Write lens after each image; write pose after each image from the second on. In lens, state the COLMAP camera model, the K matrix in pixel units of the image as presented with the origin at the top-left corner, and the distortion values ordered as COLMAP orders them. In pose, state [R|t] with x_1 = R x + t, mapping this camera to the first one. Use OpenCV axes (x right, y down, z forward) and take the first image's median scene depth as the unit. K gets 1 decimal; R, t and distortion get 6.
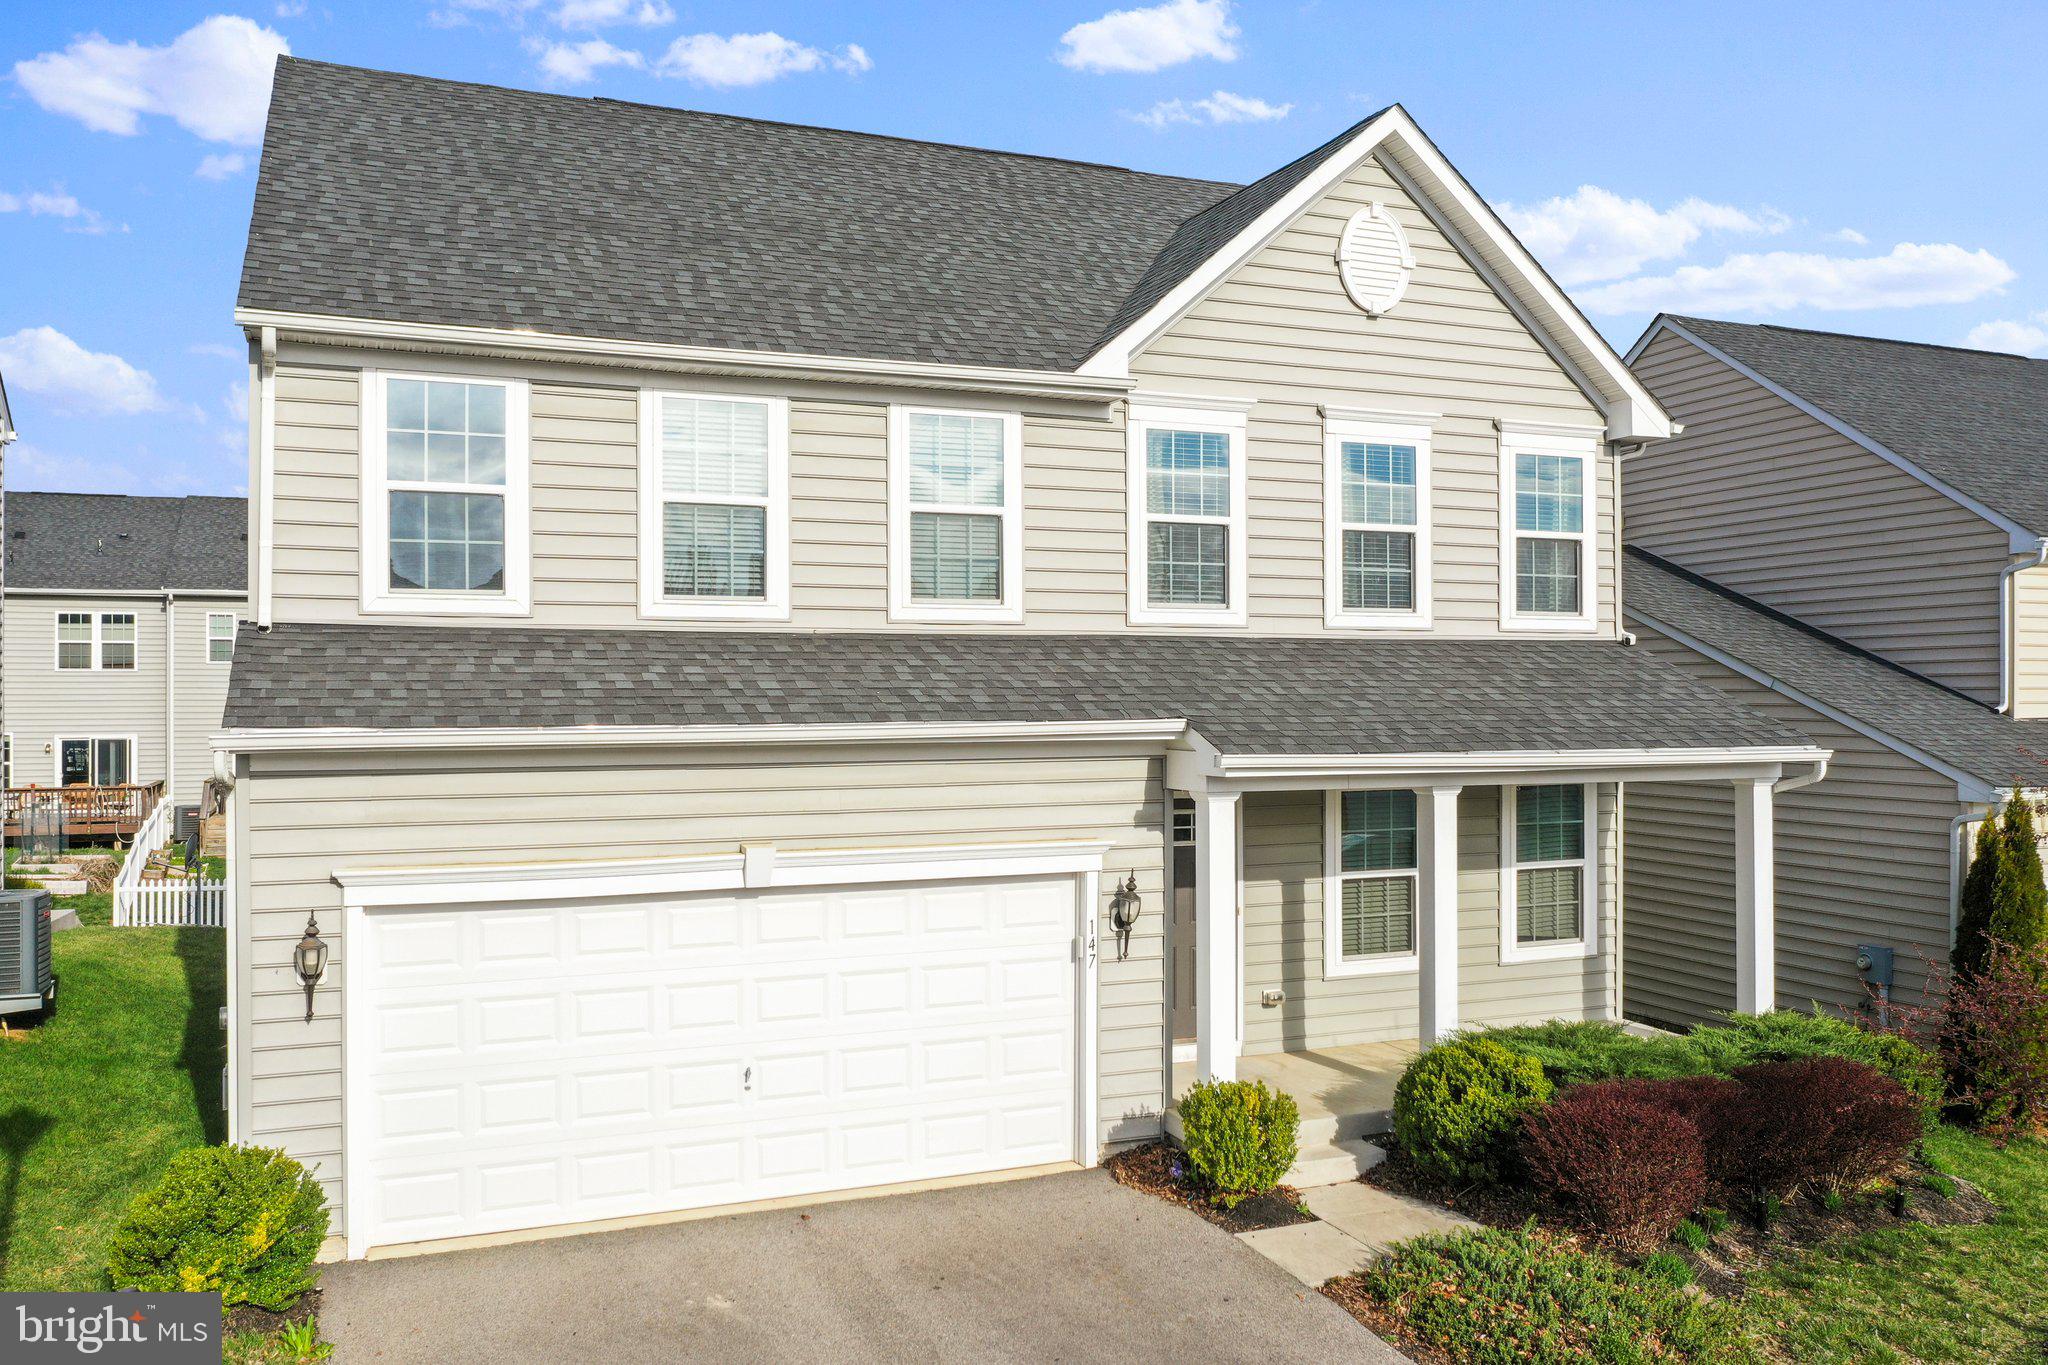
lens RADIAL K [[1604.0, 0, 1024.0], [0, 1604.0, 682.5], [0, 0, 1]] dist [-0.008151, -0.004332]
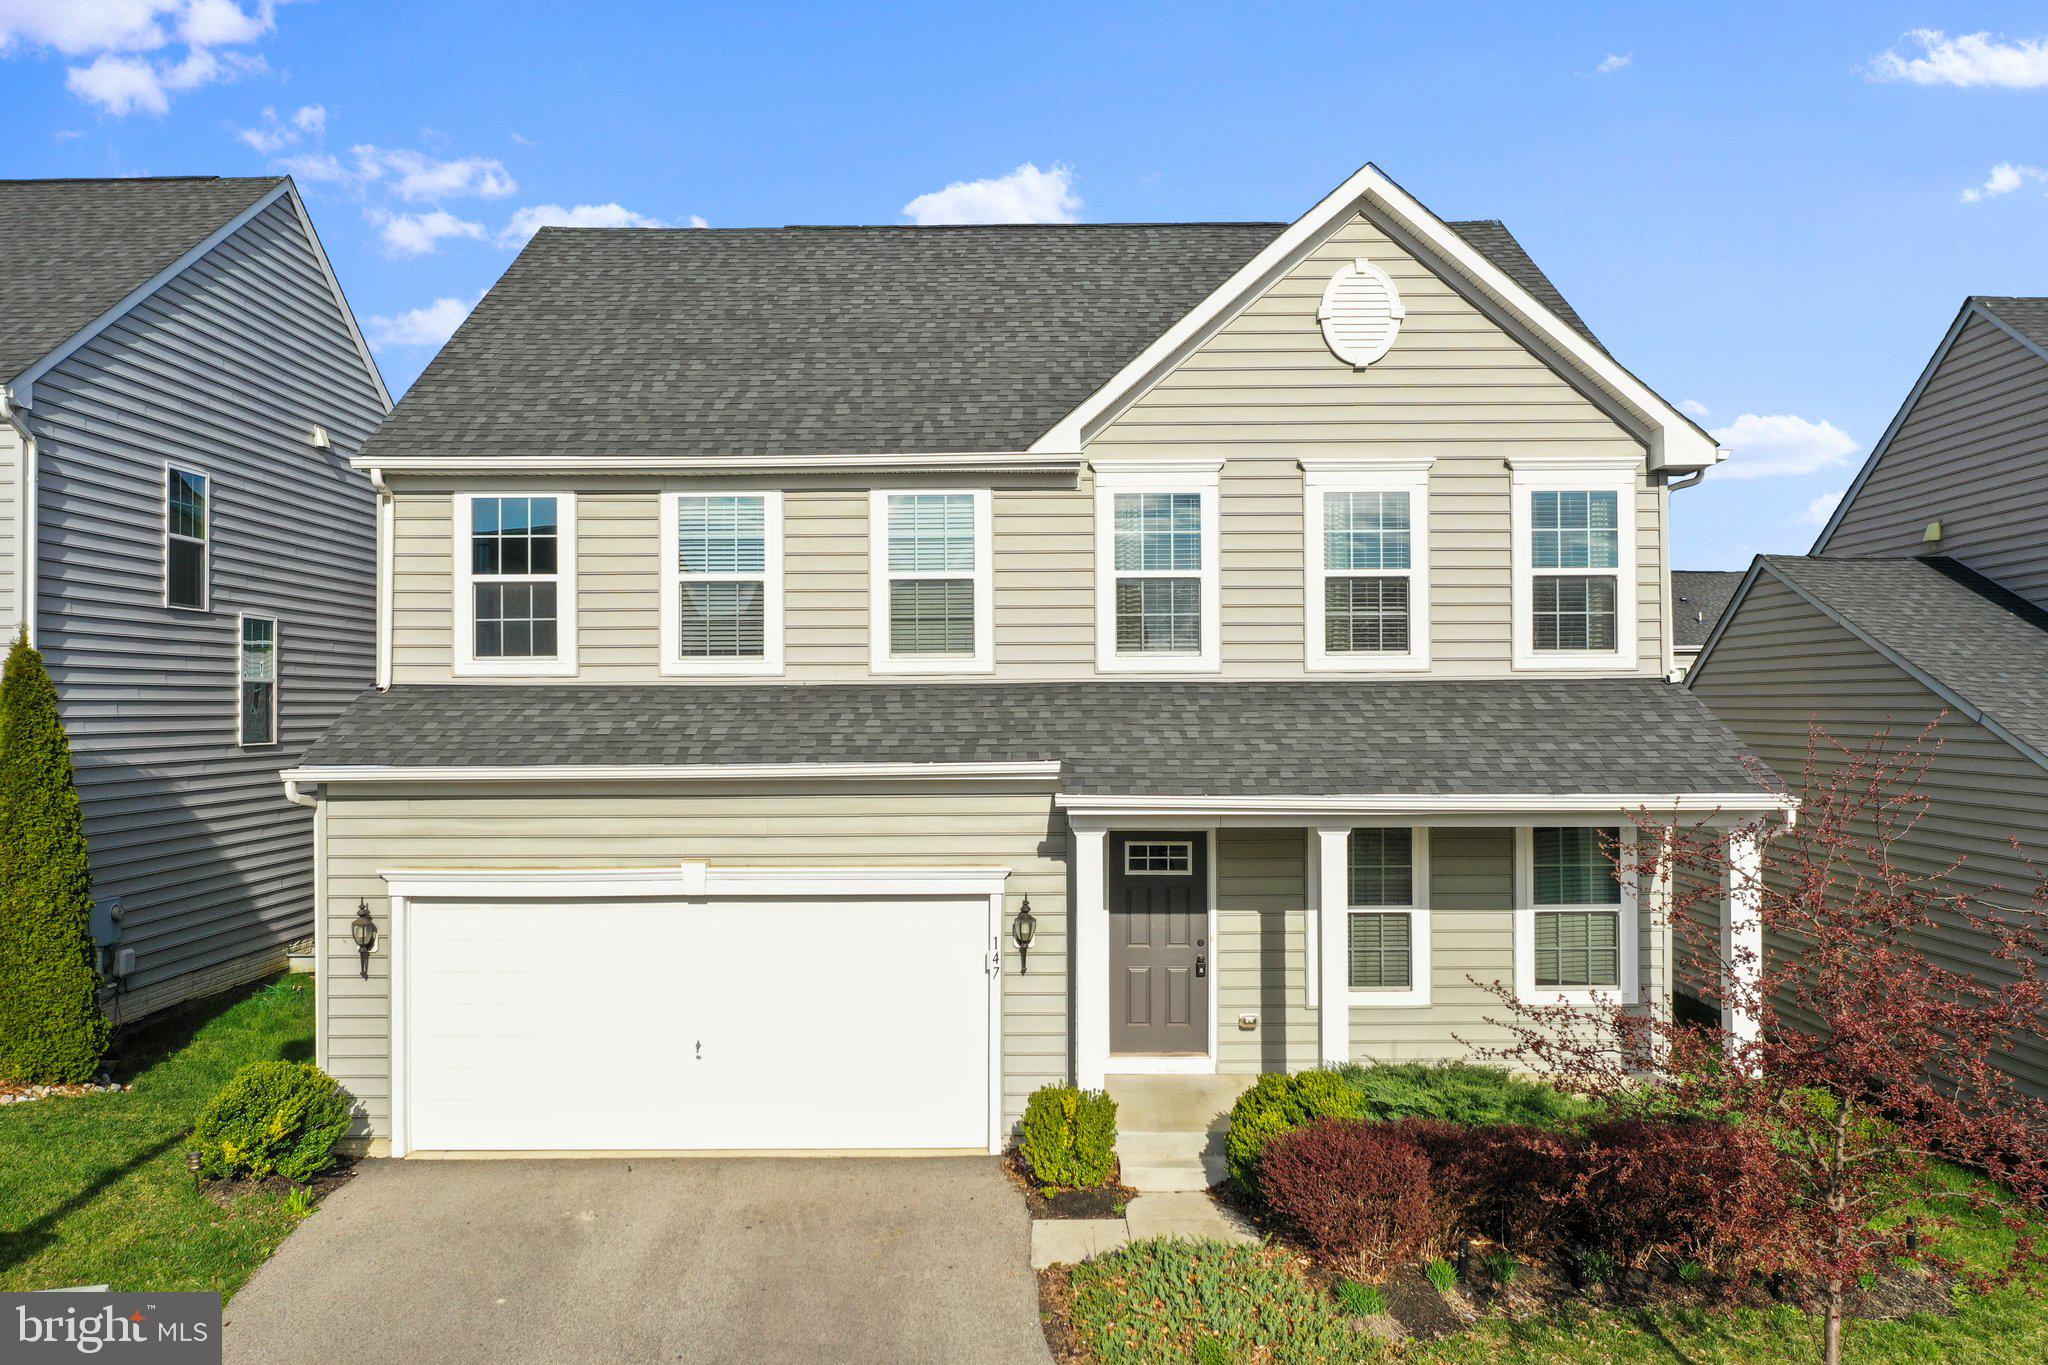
lens RADIAL K [[1608.4, 0, 1024.0], [0, 1608.4, 682.5], [0, 0, 1]] dist [0.000950, 0.001945]
pose [[0.923416, -0.007905, -0.383718, 0.450641], [0.005375, 0.999956, -0.007666, -0.021143], [0.383762, 0.005016, 0.923418, -0.042673]]
